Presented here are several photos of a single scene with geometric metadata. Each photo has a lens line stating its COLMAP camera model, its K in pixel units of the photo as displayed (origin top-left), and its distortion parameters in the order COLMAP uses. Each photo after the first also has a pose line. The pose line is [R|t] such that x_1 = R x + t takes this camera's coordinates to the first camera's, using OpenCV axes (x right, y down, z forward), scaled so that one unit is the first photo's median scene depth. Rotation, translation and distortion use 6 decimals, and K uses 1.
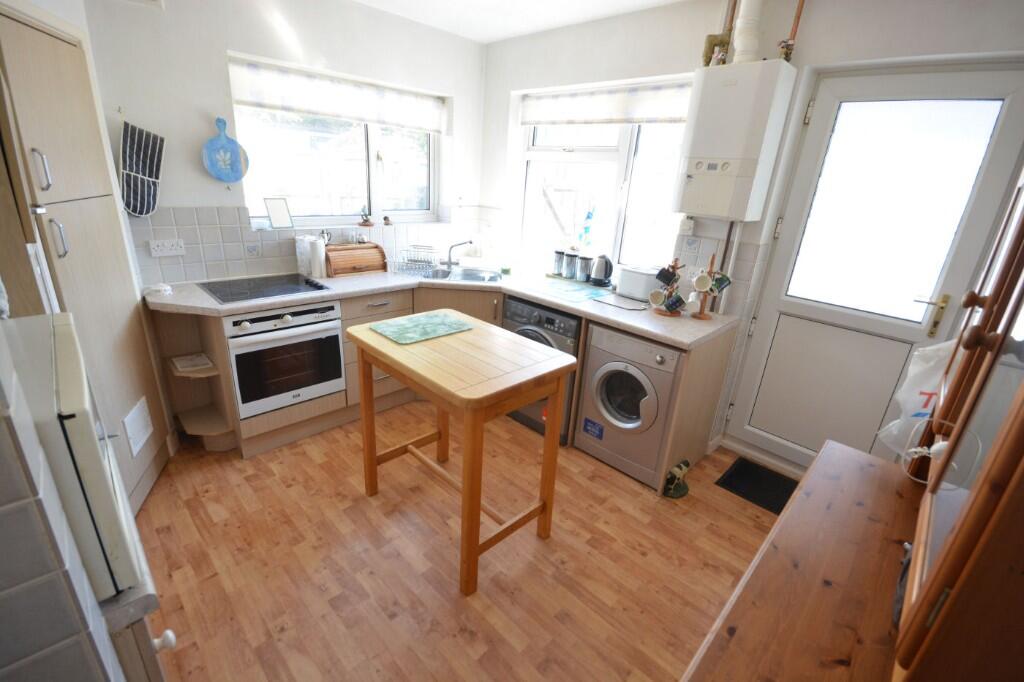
lens RADIAL K [[451.4, 0, 509.1], [0, 451.4, 334.6], [0, 0, 1]] dist [0.009109, -0.000231]
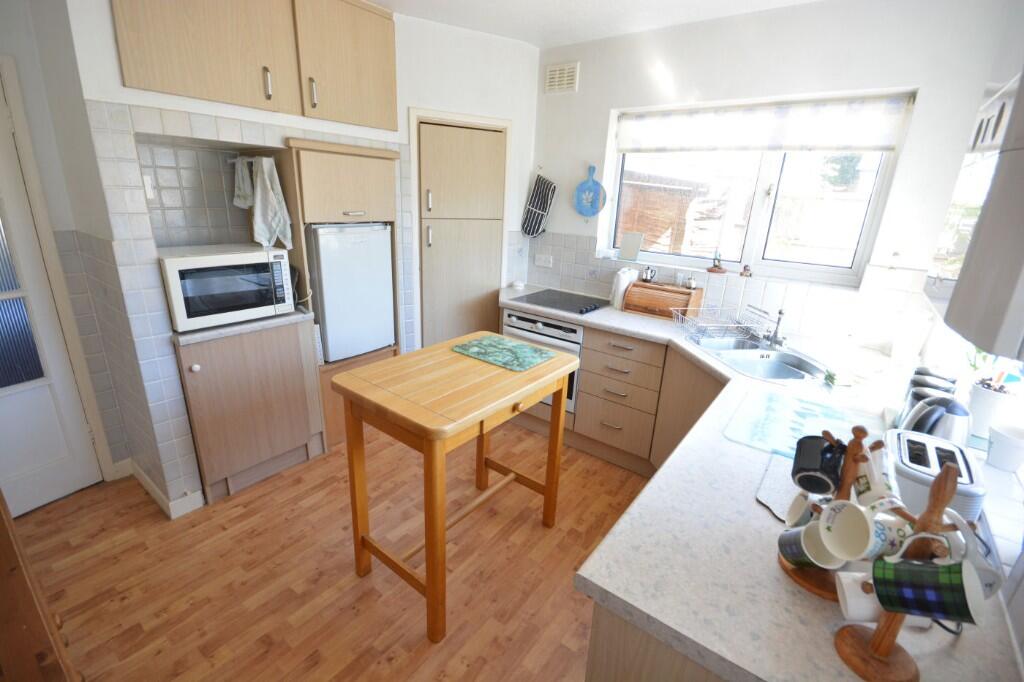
lens RADIAL K [[451.4, 0, 509.1], [0, 451.4, 334.6], [0, 0, 1]] dist [0.009109, -0.000231]
pose [[0.146288, 0.248863, -0.957427, 0.621052], [-0.366263, 0.912684, 0.181271, -0.195697], [0.918940, 0.324153, 0.224664, 0.660791]]
